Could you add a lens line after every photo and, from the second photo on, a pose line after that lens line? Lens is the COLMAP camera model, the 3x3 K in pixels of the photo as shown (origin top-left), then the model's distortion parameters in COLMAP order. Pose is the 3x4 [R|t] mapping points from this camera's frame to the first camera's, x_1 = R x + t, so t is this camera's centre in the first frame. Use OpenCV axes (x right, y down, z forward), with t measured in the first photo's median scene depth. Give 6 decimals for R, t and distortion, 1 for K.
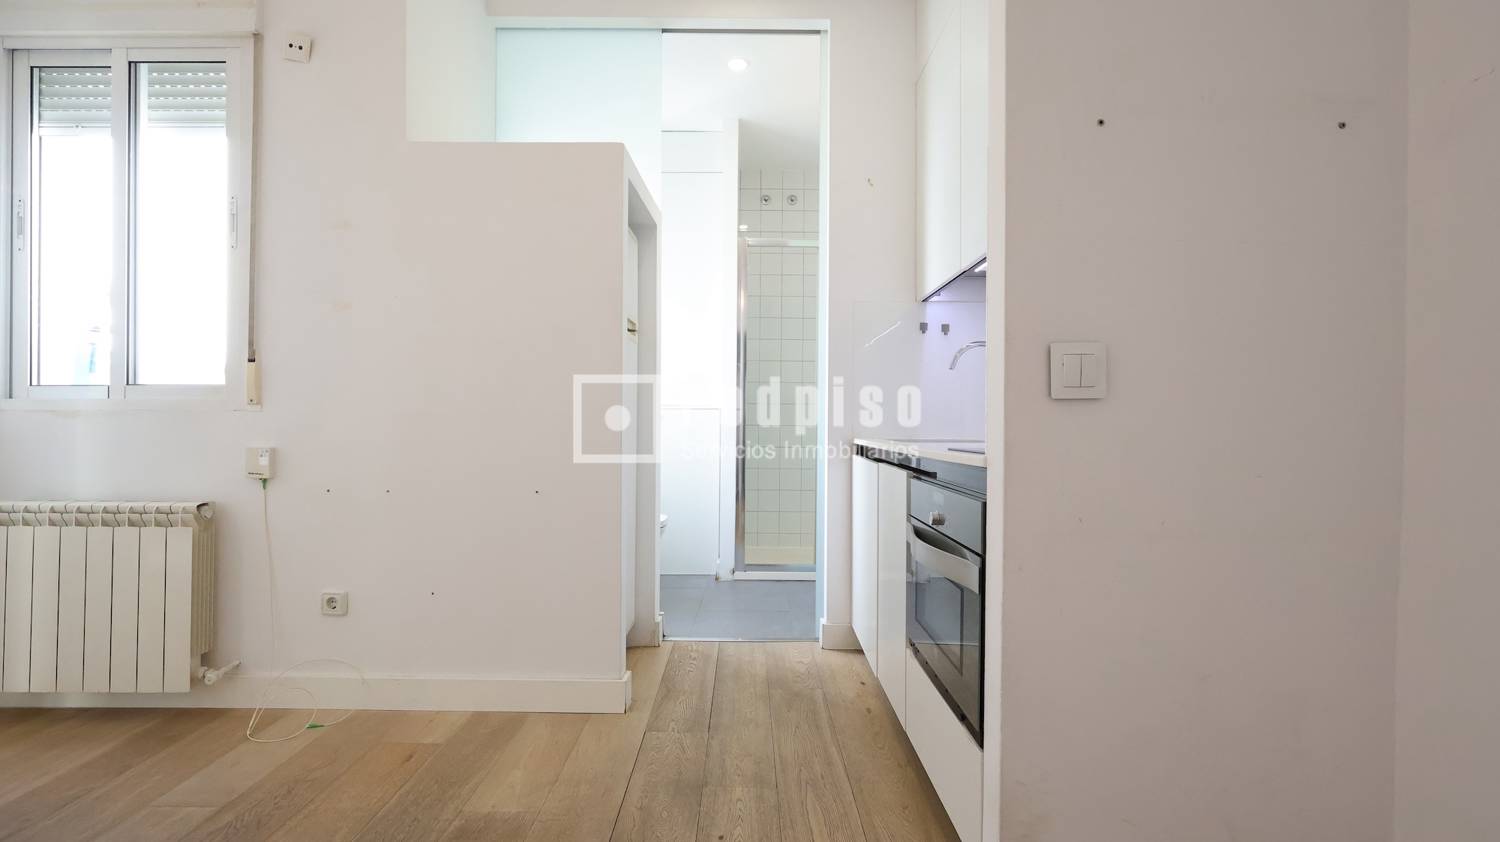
lens RADIAL K [[693.5, 0, 745.7], [0, 693.5, 421.5], [0, 0, 1]] dist [-0.001629, 0.001157]
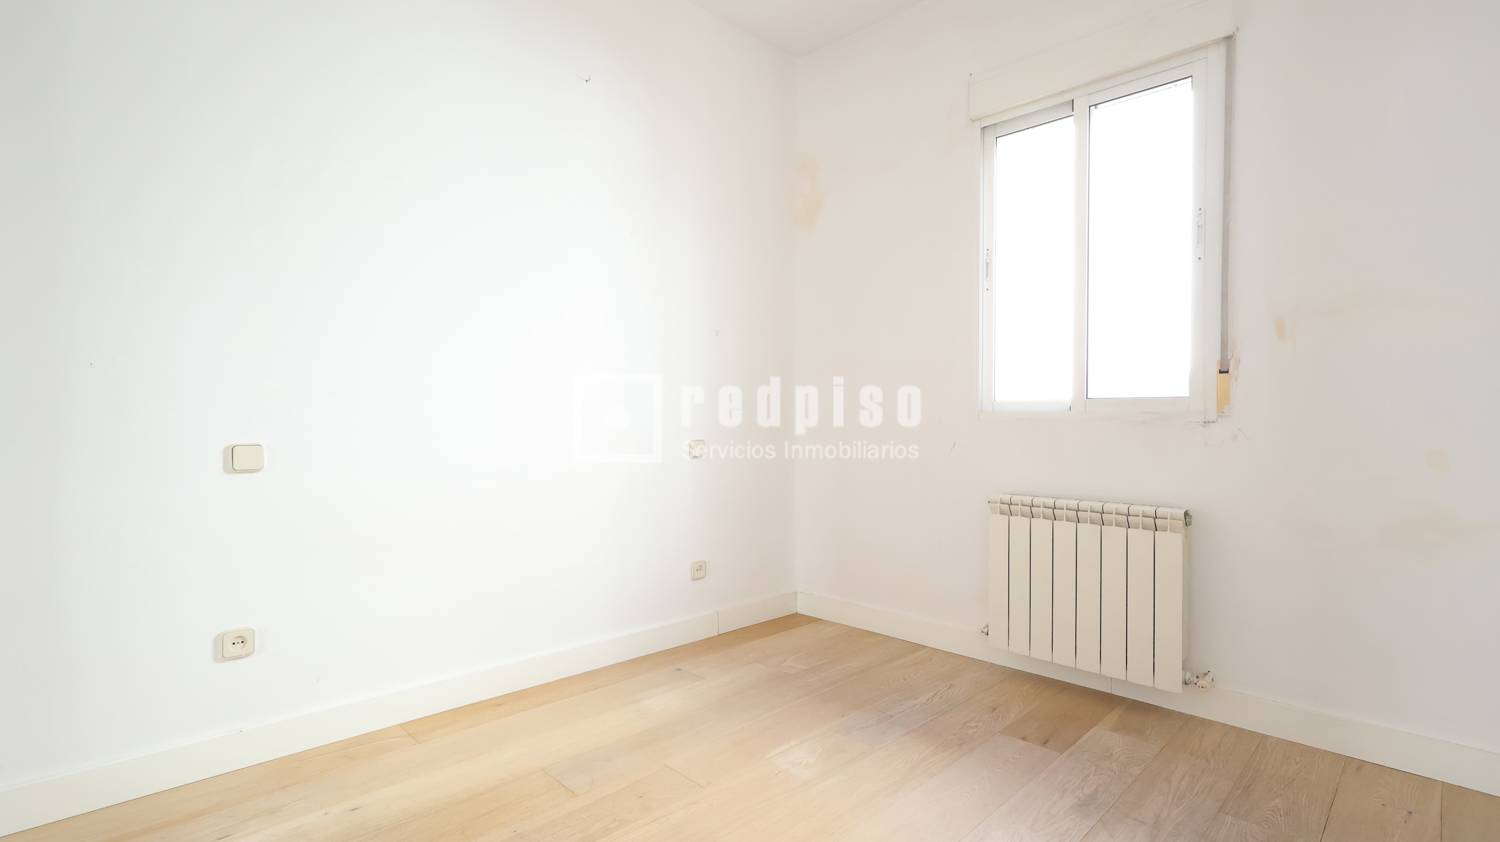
lens RADIAL K [[693.5, 0, 745.7], [0, 693.5, 421.5], [0, 0, 1]] dist [-0.001629, 0.001157]
pose [[0.710157, 0.007022, -0.704009, -0.496301], [0.008247, 0.999799, 0.018292, -0.040513], [0.703995, -0.018797, 0.709956, -0.183066]]
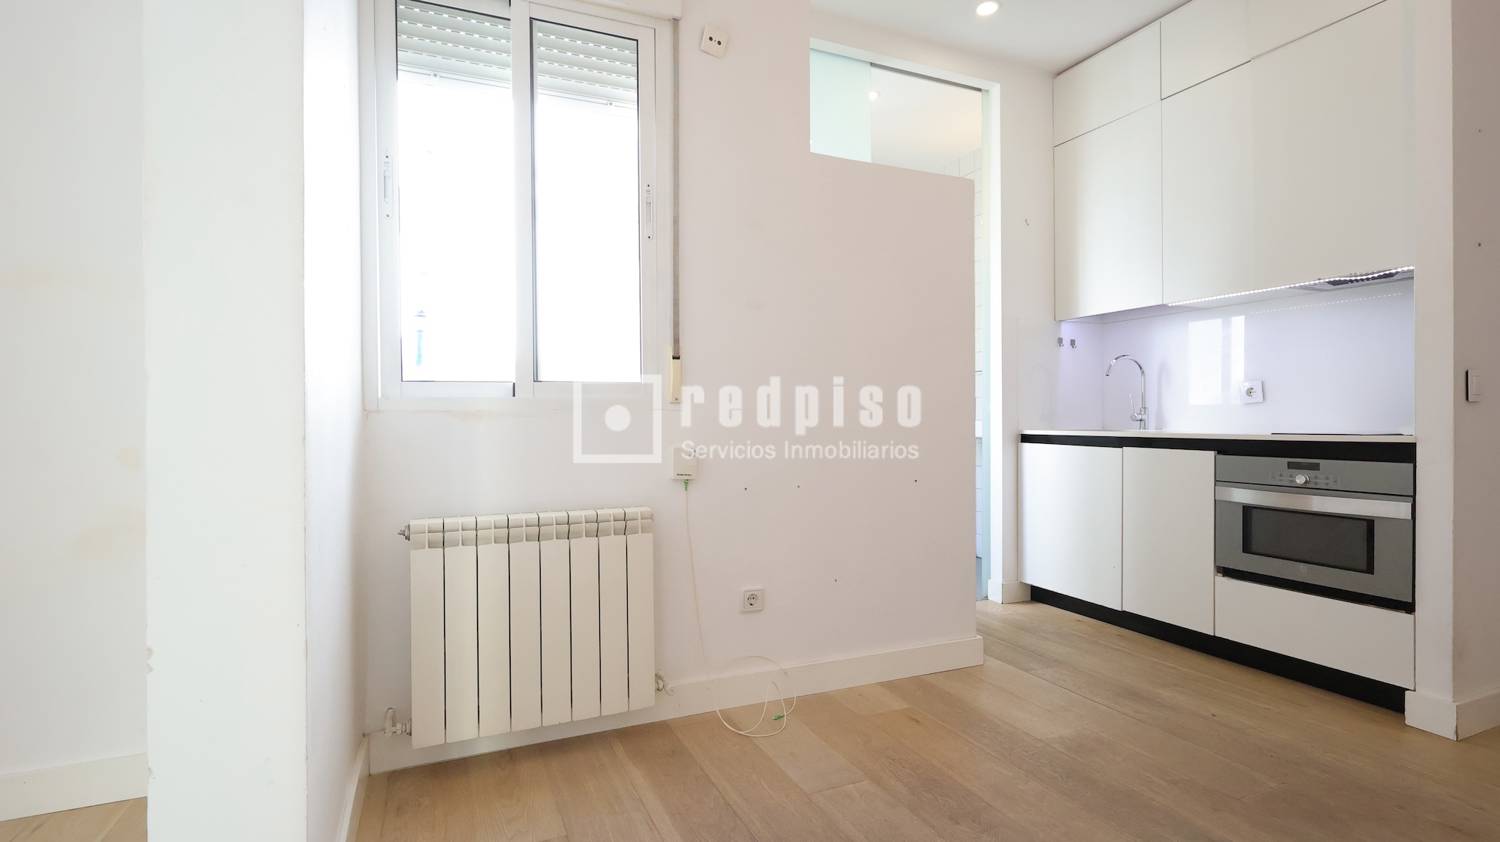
lens RADIAL K [[712.9, 0, 745.1], [0, 712.9, 420.3], [0, 0, 1]] dist [-0.003572, 0.000508]
pose [[0.914999, -0.010433, 0.403321, -1.019069], [0.008213, 0.999940, 0.007233, -0.007426], [-0.403373, -0.003306, 0.915030, 0.052362]]
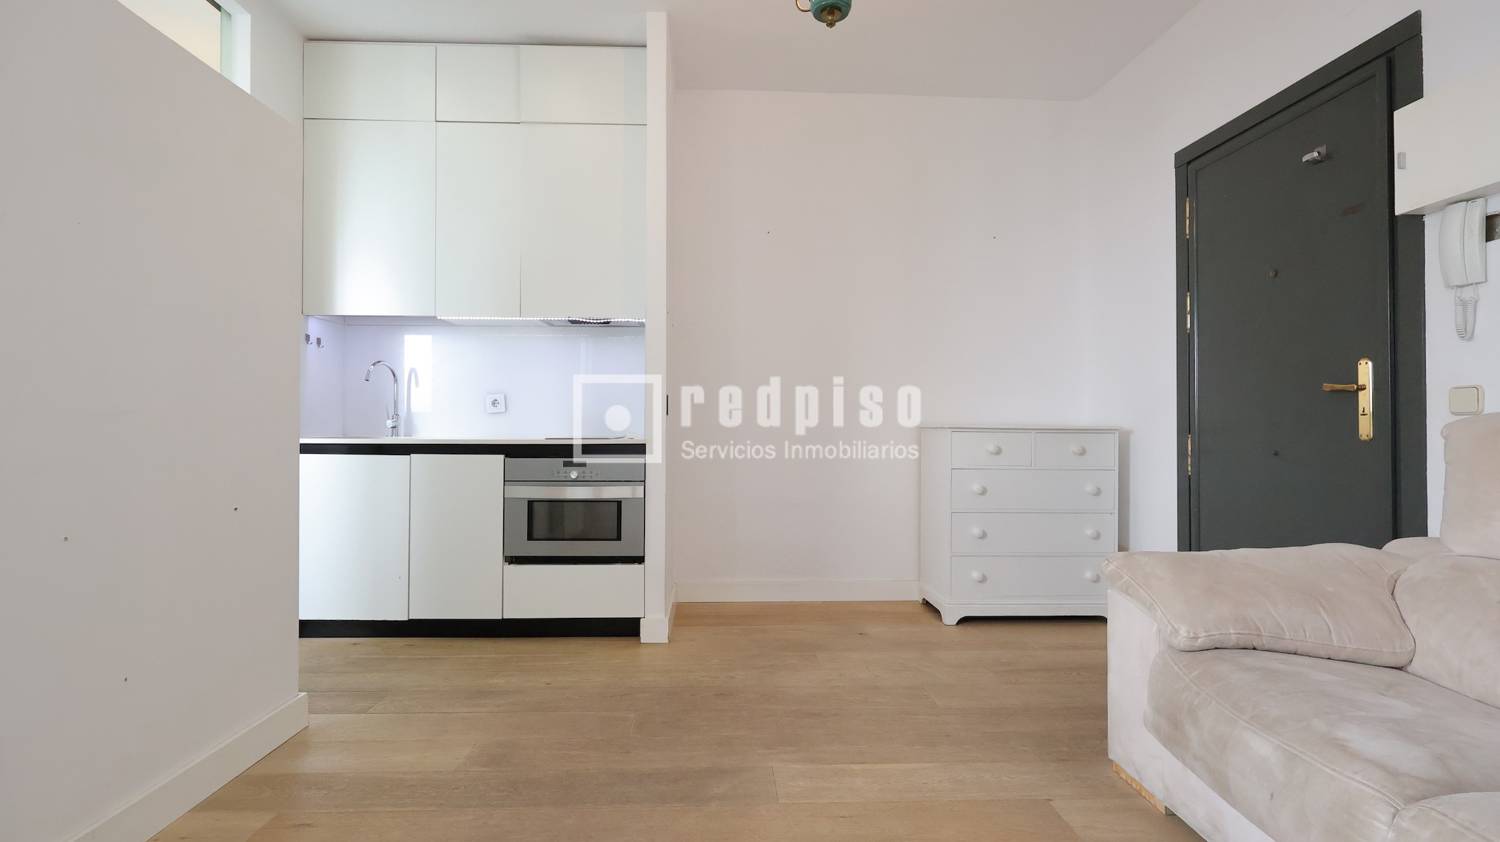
lens RADIAL K [[693.5, 0, 745.7], [0, 693.5, 421.5], [0, 0, 1]] dist [-0.001629, 0.001157]
pose [[-0.040763, 0.000274, 0.999169, -1.150039], [-0.006256, 0.999980, -0.000530, -0.006054], [-0.999149, -0.006272, -0.040761, 0.426804]]
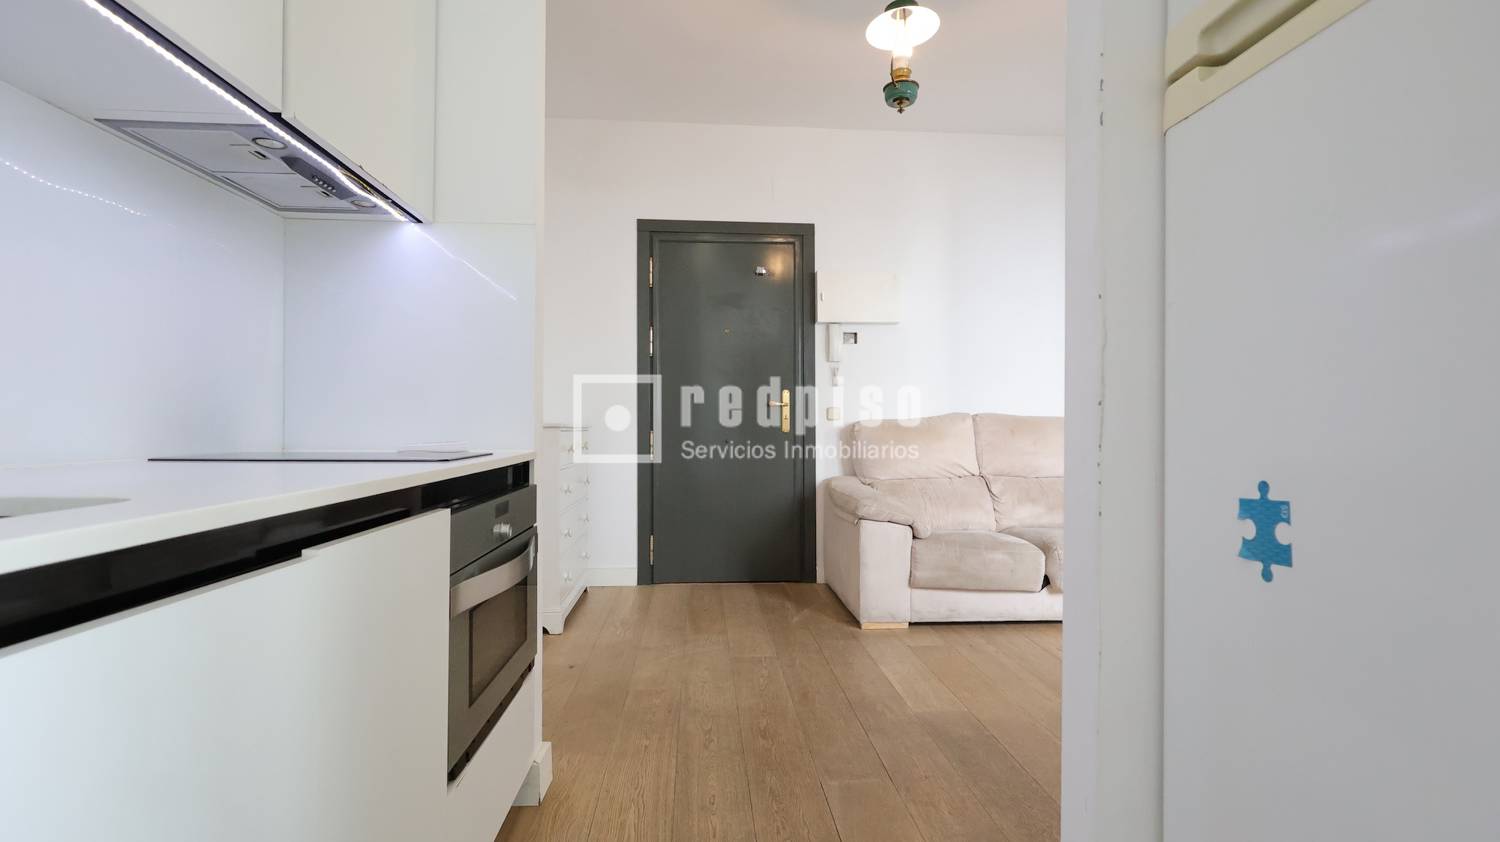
lens RADIAL K [[693.5, 0, 745.7], [0, 693.5, 421.5], [0, 0, 1]] dist [-0.001629, 0.001157]
pose [[-0.997364, -0.010388, -0.071813, 0.015771], [-0.009883, 0.999924, -0.007386, -0.000828], [0.071884, -0.006657, -0.997391, 1.350637]]
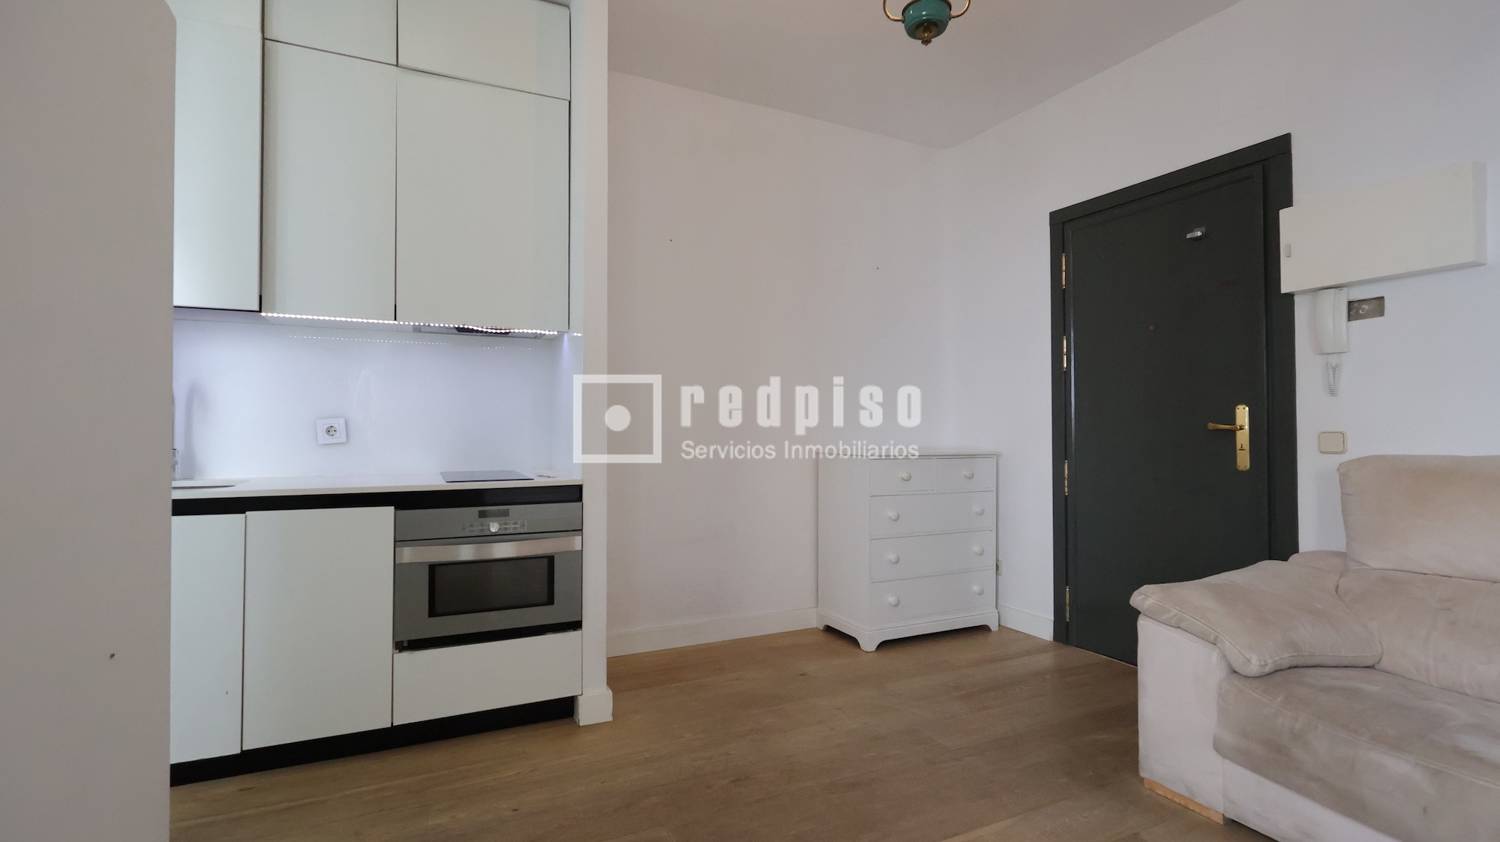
lens RADIAL K [[693.5, 0, 745.7], [0, 693.5, 421.5], [0, 0, 1]] dist [-0.001629, 0.001157]
pose [[-0.438447, 0.002891, 0.898753, -0.918367], [-0.005757, 0.999965, -0.006026, -0.058425], [-0.898739, -0.007816, -0.438415, 0.818239]]
